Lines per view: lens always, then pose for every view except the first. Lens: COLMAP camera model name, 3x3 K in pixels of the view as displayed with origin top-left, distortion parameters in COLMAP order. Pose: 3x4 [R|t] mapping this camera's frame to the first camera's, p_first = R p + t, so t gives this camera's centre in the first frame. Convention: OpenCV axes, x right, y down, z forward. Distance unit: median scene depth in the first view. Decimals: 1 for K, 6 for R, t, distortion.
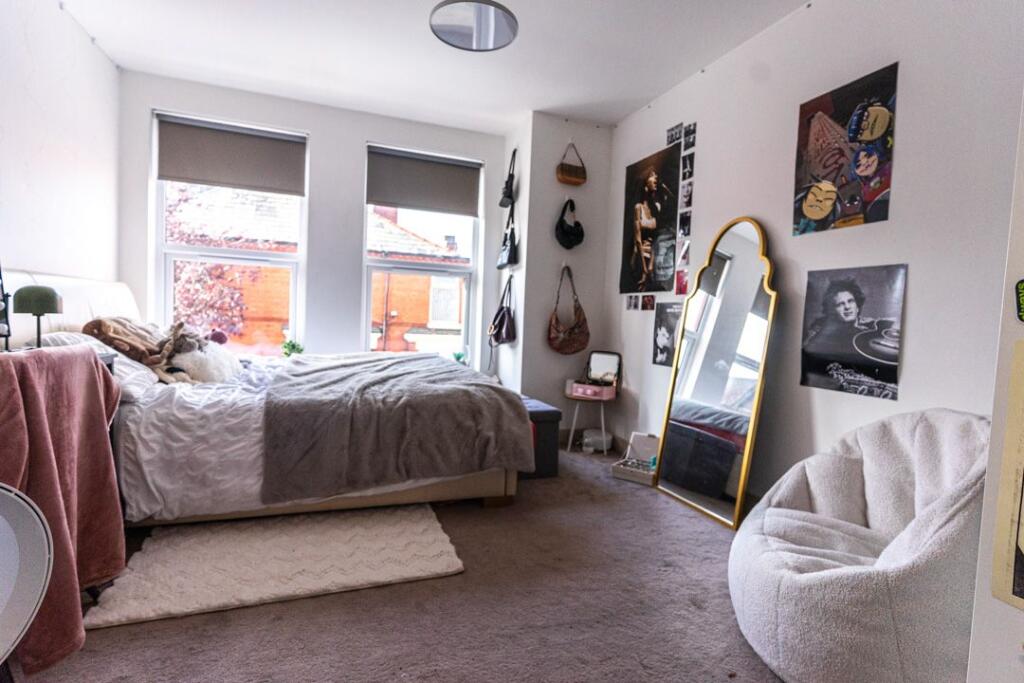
lens RADIAL K [[502.8, 0, 508.8], [0, 502.8, 338.1], [0, 0, 1]] dist [0.002200, 0.000345]
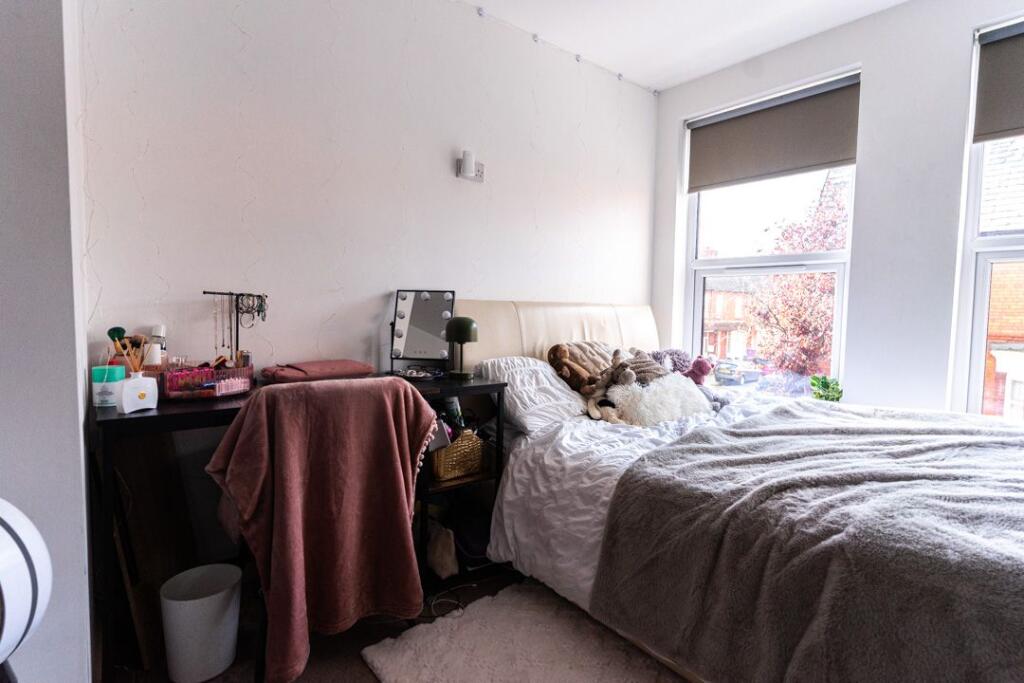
lens RADIAL K [[502.8, 0, 508.8], [0, 502.8, 338.1], [0, 0, 1]] dist [0.002200, 0.000345]
pose [[0.332311, 0.021135, -0.942933, 0.118762], [-0.043618, 0.999024, 0.007020, -0.050832], [0.942161, 0.038796, 0.332908, 0.538253]]
